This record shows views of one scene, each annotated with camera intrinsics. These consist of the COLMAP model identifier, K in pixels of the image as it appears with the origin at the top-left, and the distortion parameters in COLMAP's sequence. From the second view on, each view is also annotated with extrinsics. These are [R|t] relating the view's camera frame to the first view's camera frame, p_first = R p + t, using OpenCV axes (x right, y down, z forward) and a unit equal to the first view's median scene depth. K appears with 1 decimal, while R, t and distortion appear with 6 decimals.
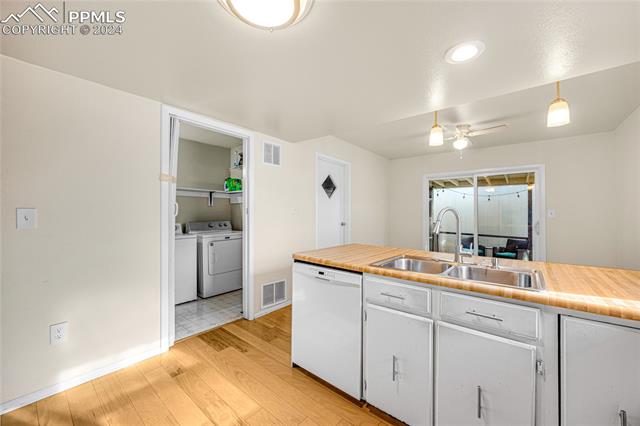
lens RADIAL K [[246.5, 0, 317.3], [0, 246.5, 212.9], [0, 0, 1]] dist [-0.007610, 0.000314]
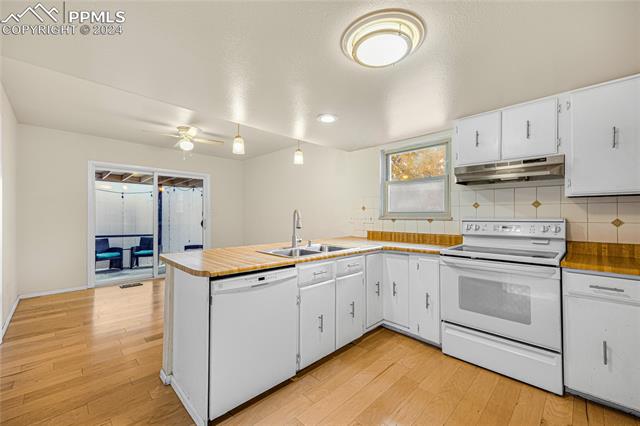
lens RADIAL K [[263.8, 0, 316.7], [0, 263.8, 212.3], [0, 0, 1]] dist [0.012019, -0.000048]
pose [[0.092264, -0.000359, 0.995735, -0.562043], [-0.005282, 0.999986, 0.000850, -0.004943], [-0.995721, -0.005338, 0.092261, 0.414433]]
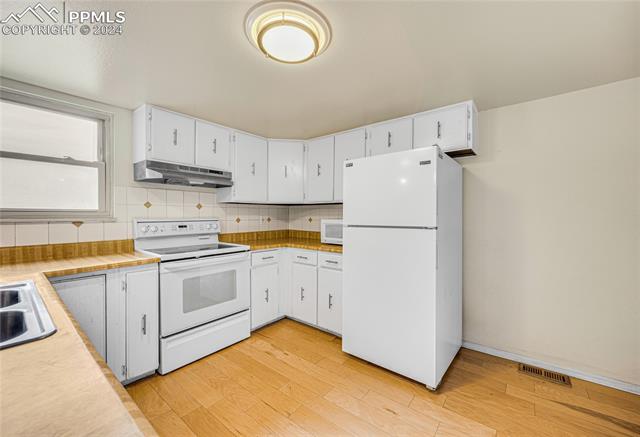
lens RADIAL K [[256.0, 0, 331.0], [0, 256.0, 217.5], [0, 0, 1]] dist [-0.008976, -0.000243]
pose [[-0.998576, -0.010869, -0.052234, -0.134899], [-0.010909, 0.999940, 0.000483, 0.002410], [0.052225, 0.001052, -0.998635, 0.786402]]
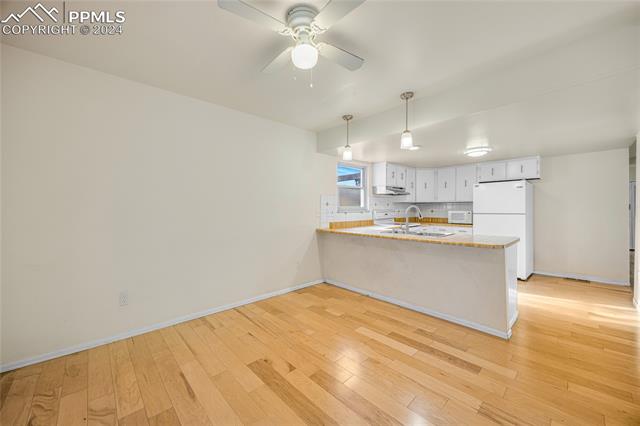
lens RADIAL K [[246.5, 0, 321.3], [0, 246.5, 208.1], [0, 0, 1]] dist [-0.007610, 0.000314]
pose [[-0.993837, -0.005694, 0.110701, 0.587014], [-0.006384, 0.999962, -0.005874, 0.008191], [-0.110663, -0.006544, -0.993836, 1.718817]]
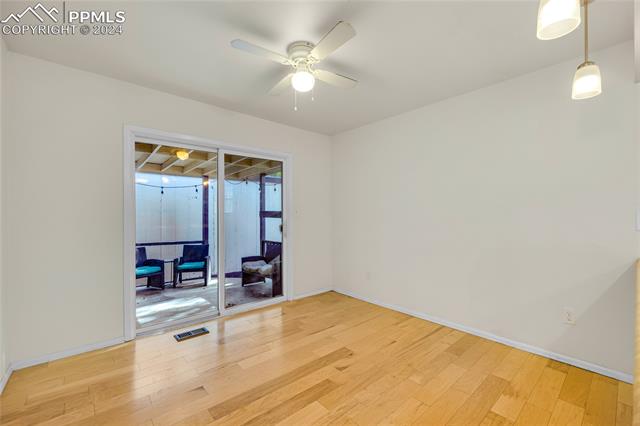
lens RADIAL K [[263.8, 0, 309.3], [0, 263.8, 210.6], [0, 0, 1]] dist [0.012019, -0.000048]
pose [[0.170478, 0.002851, 0.985357, 0.031630], [0.004272, 0.999984, -0.003633, 0.002114], [-0.985352, 0.004829, 0.170463, 1.064811]]
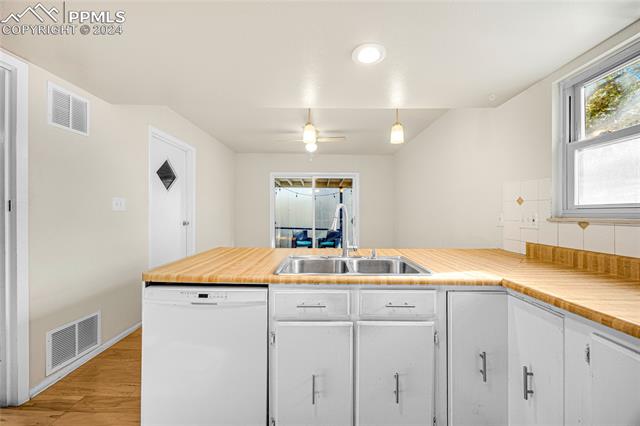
lens RADIAL K [[246.5, 0, 321.2], [0, 246.5, 211.4], [0, 0, 1]] dist [-0.007610, 0.000314]
pose [[0.767776, -0.001671, 0.640716, -0.101745], [-0.001587, 0.999989, 0.004510, 0.001072], [-0.640716, -0.004479, 0.767764, 0.149889]]
